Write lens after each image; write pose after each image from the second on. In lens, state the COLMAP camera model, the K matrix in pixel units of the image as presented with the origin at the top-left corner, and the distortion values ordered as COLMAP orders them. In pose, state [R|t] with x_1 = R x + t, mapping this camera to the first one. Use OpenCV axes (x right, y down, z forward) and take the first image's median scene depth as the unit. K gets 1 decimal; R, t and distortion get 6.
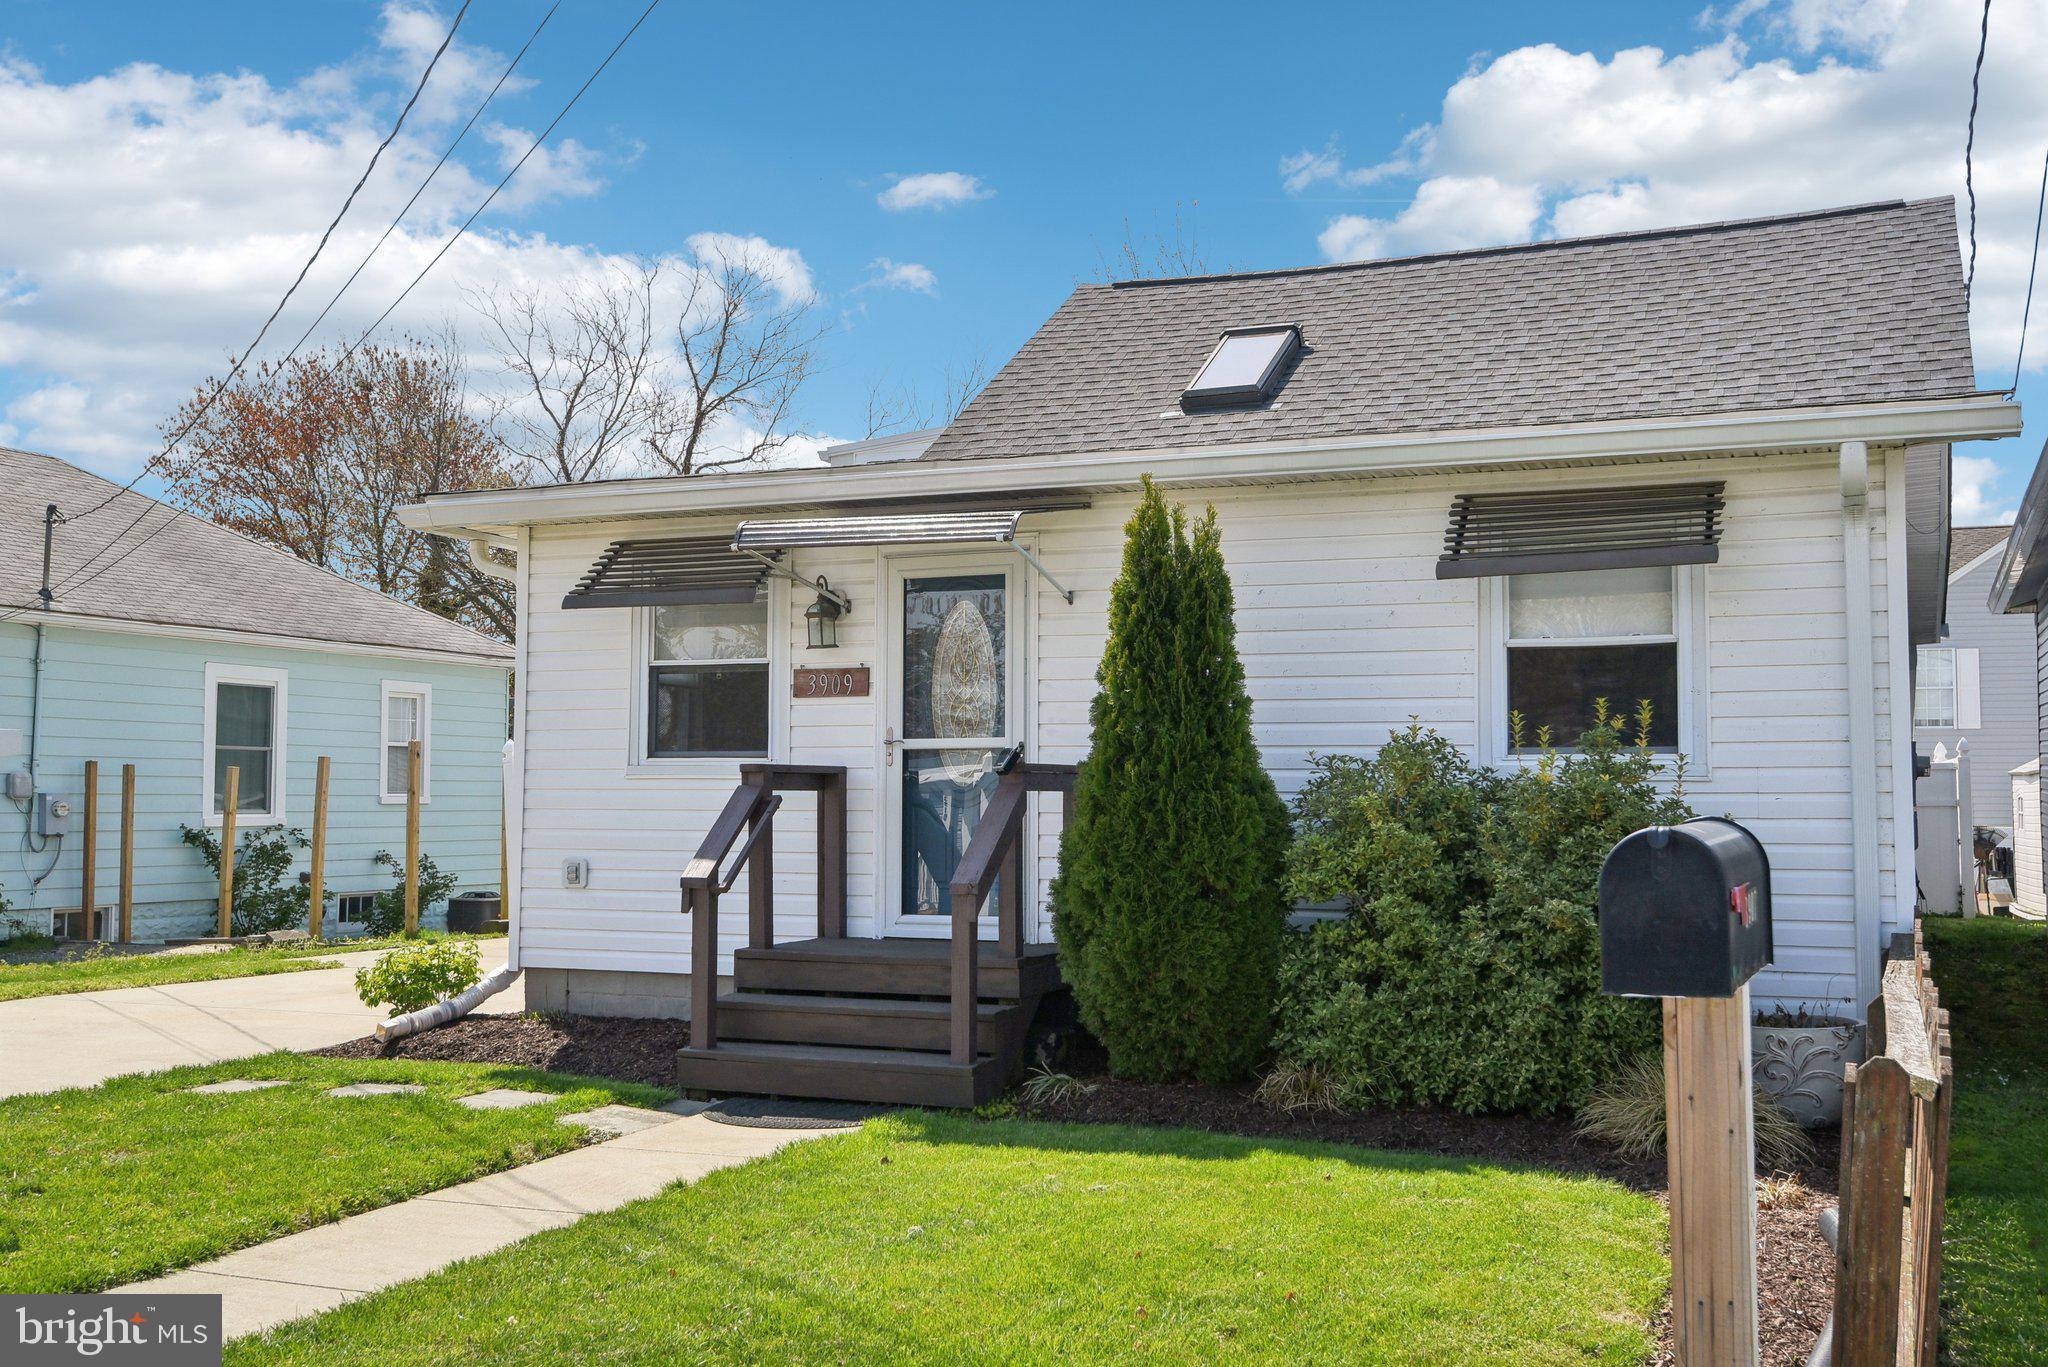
lens RADIAL K [[2048.1, 0, 1018.1], [0, 2048.1, 668.9], [0, 0, 1]] dist [0.013411, 0.000000]
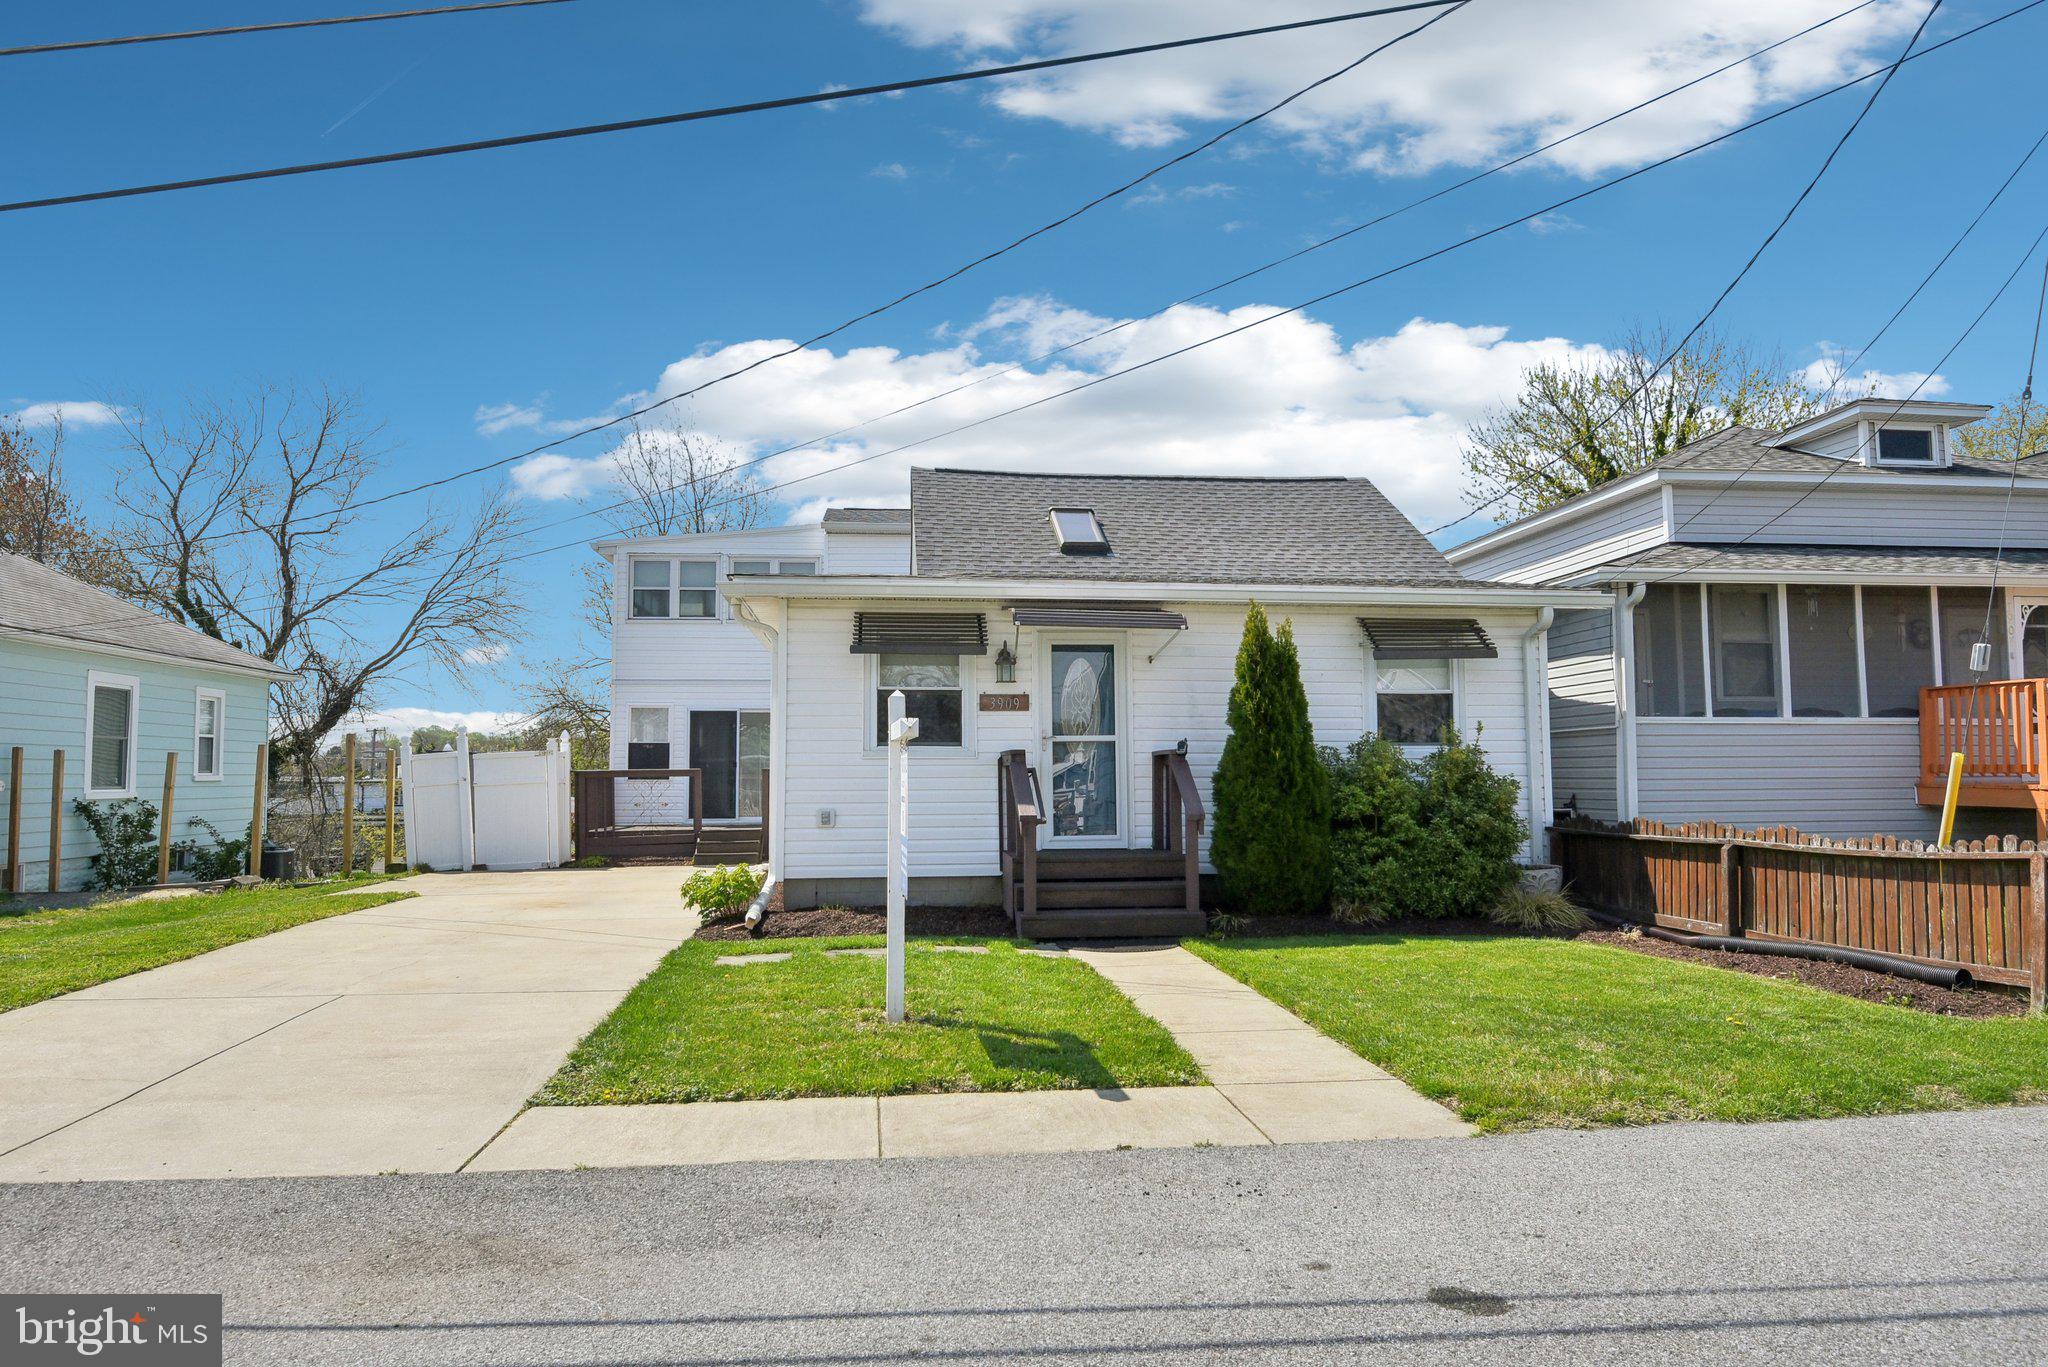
lens RADIAL K [[1263.3, 0, 1023.6], [0, 1263.3, 694.4], [0, 0, 1]] dist [0.006622, 0.001685]
pose [[0.865672, 0.025222, 0.499976, -0.602768], [-0.024904, 0.999663, -0.007309, 0.007138], [-0.499992, -0.006124, 0.866008, 0.073726]]
